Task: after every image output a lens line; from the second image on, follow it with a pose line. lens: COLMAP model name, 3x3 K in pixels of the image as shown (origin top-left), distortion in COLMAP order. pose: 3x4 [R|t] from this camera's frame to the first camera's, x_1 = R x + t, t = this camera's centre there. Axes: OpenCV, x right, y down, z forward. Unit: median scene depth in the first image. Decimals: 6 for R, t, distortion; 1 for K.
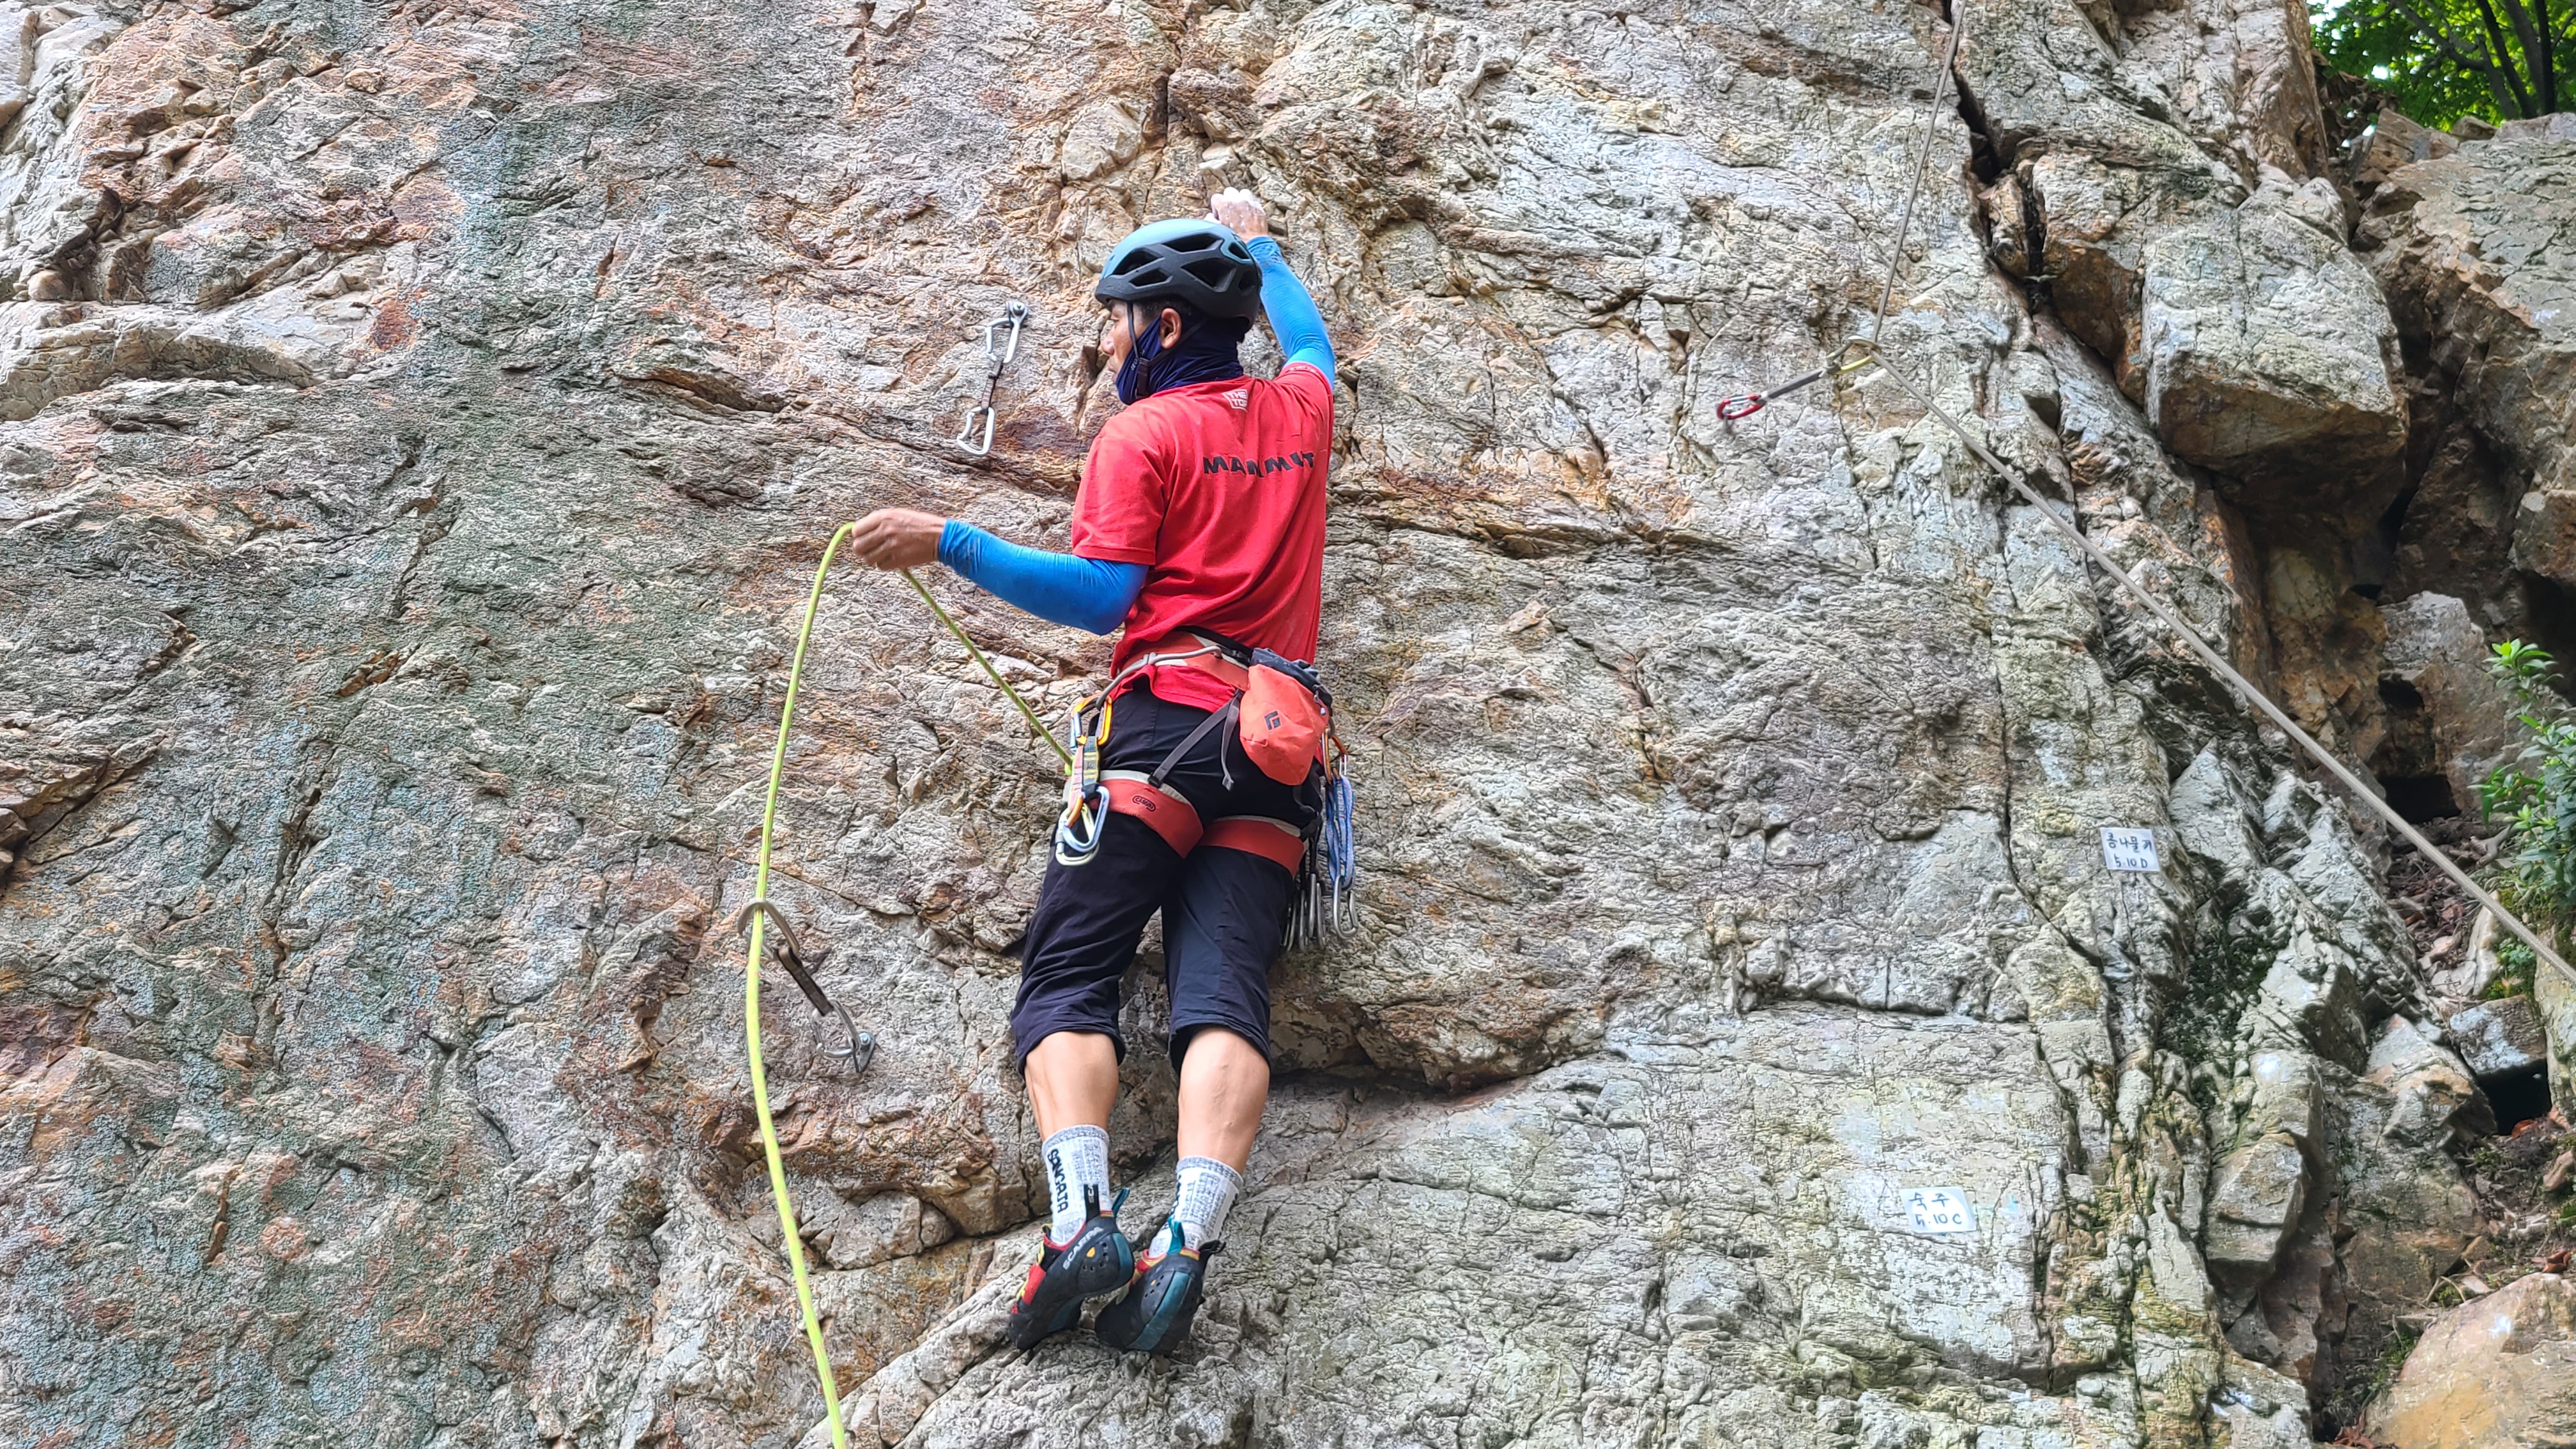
lens RADIAL K [[2231.7, 0, 1335.9], [0, 2231.7, 718.4], [0, 0, 1]] dist [0.040989, -0.010194]
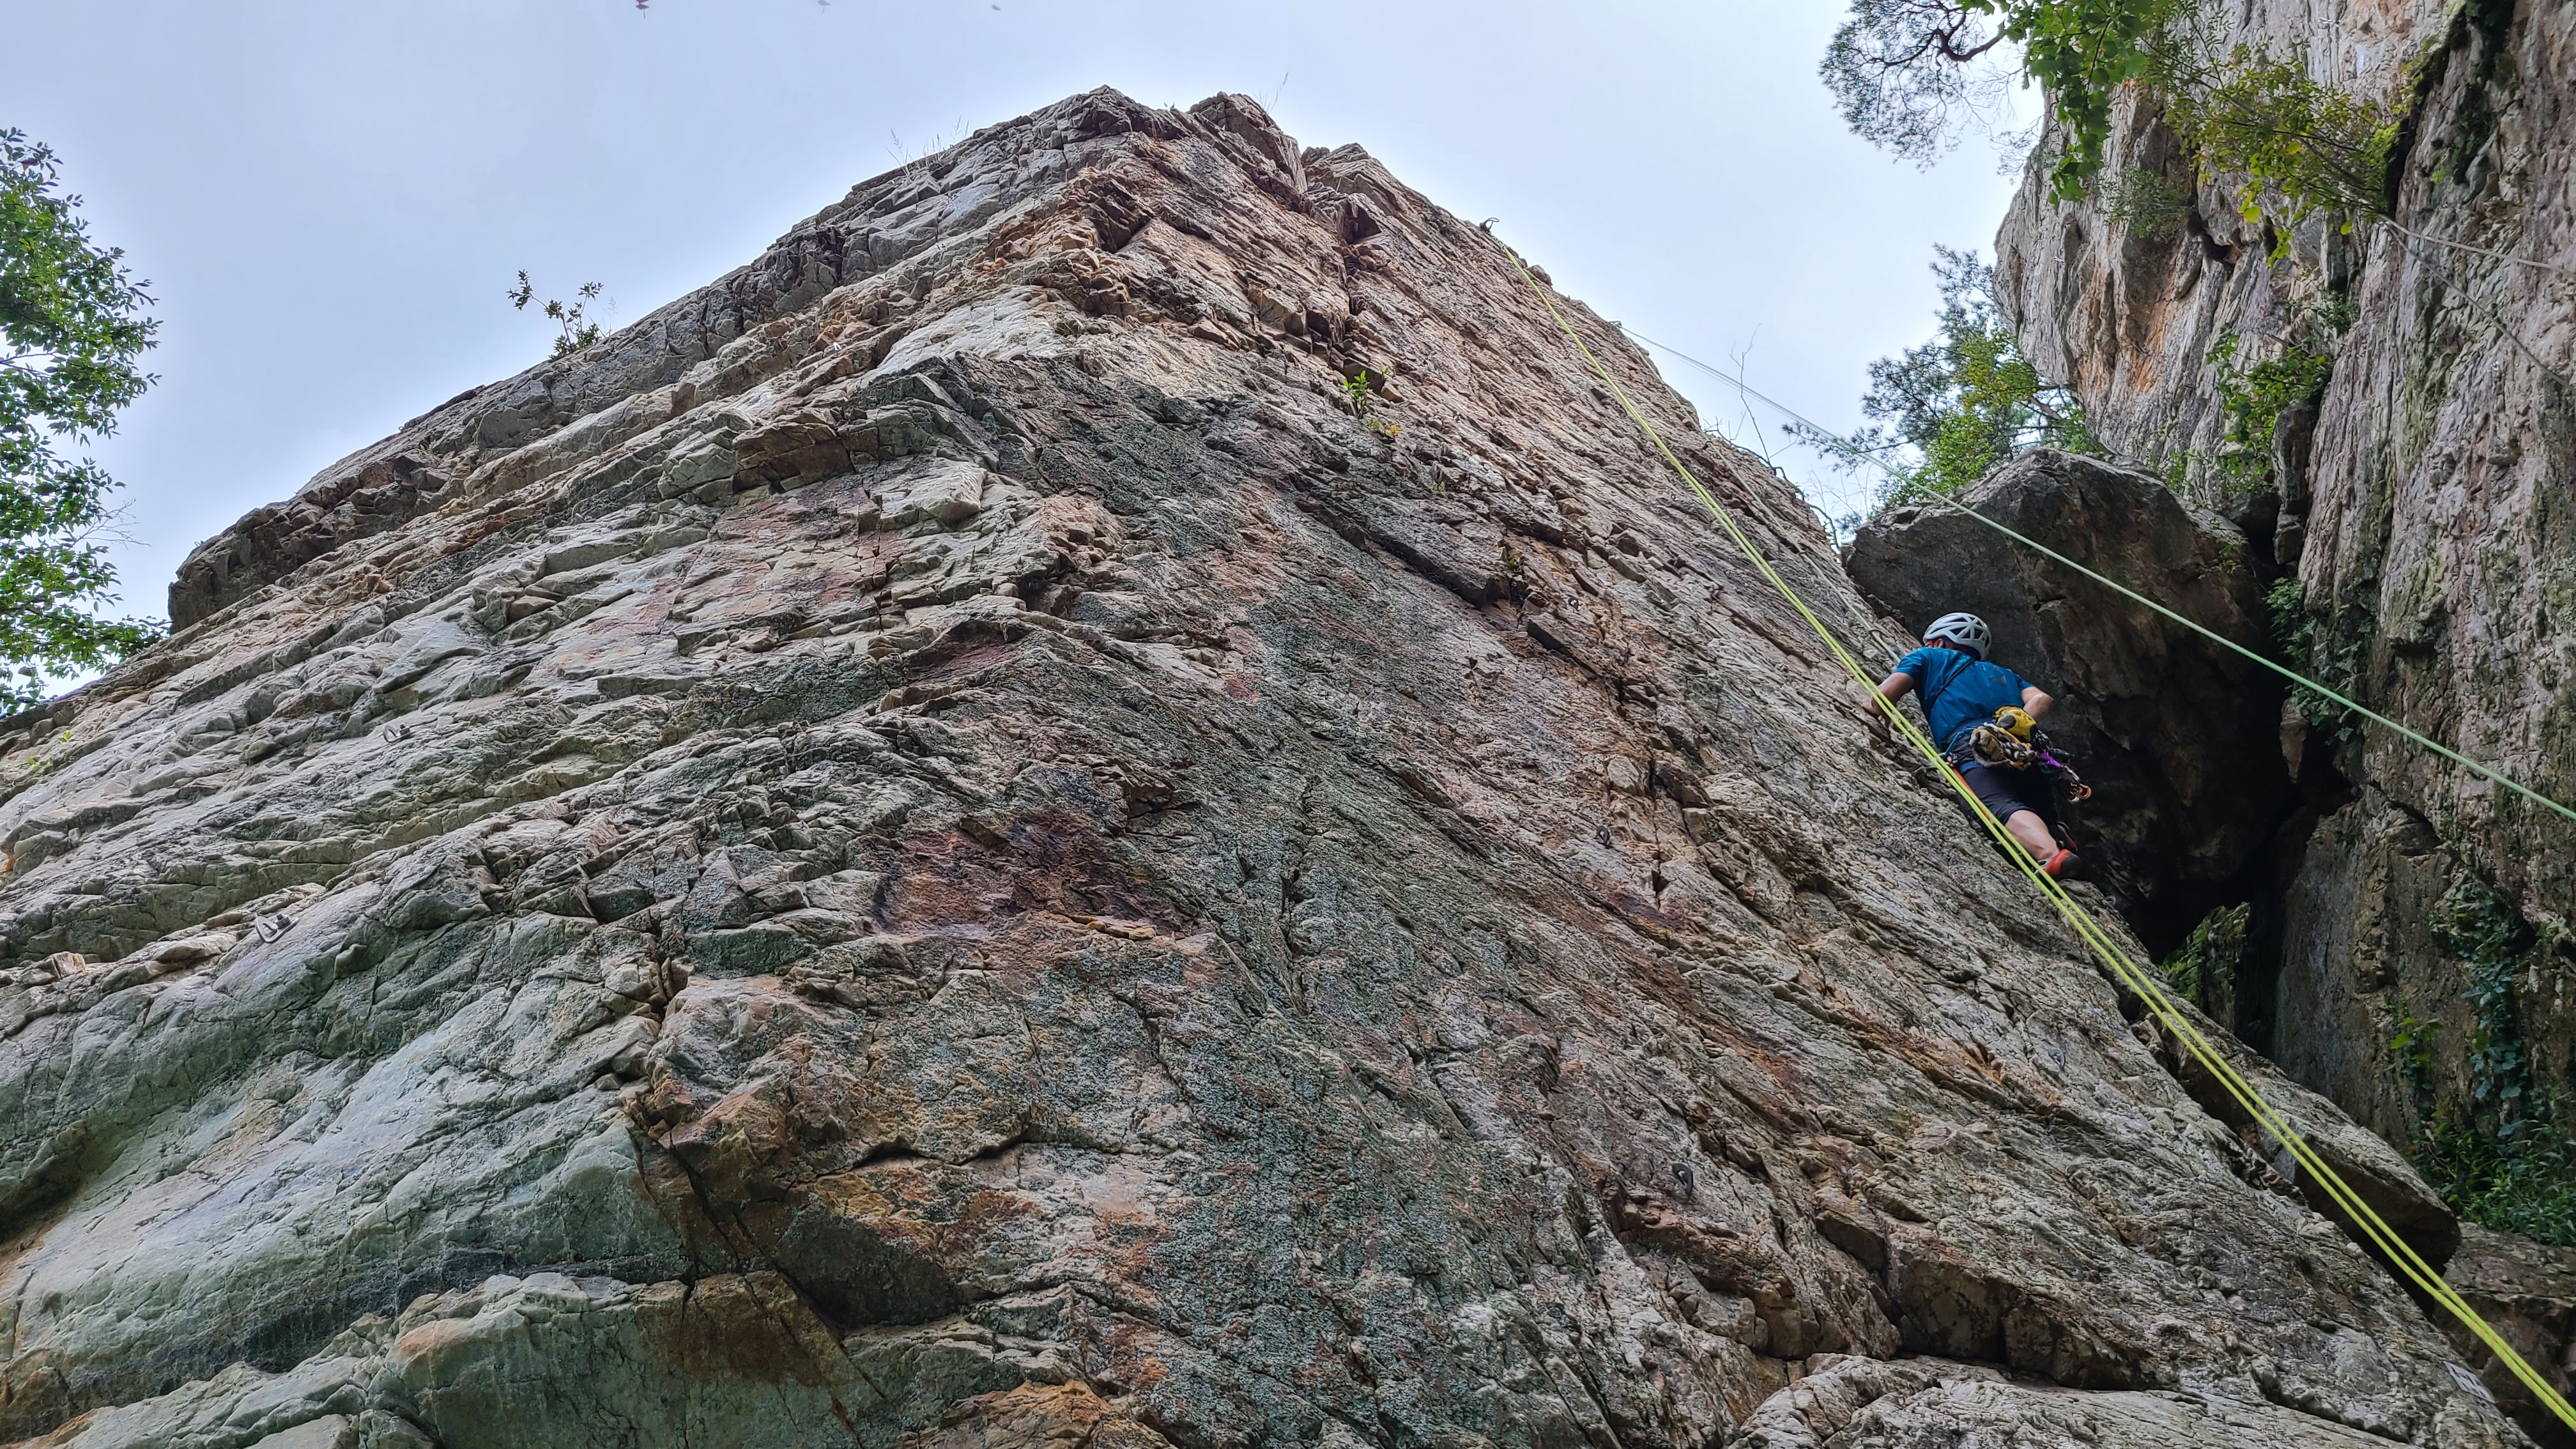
lens RADIAL K [[1936.7, 0, 1311.8], [0, 1936.7, 699.1], [0, 0, 1]] dist [0.057684, -0.039620]
pose [[0.956872, 0.255773, 0.137753, -0.487957], [-0.120981, 0.781941, -0.611500, 0.483451], [-0.264120, 0.568462, 0.779161, 0.087452]]
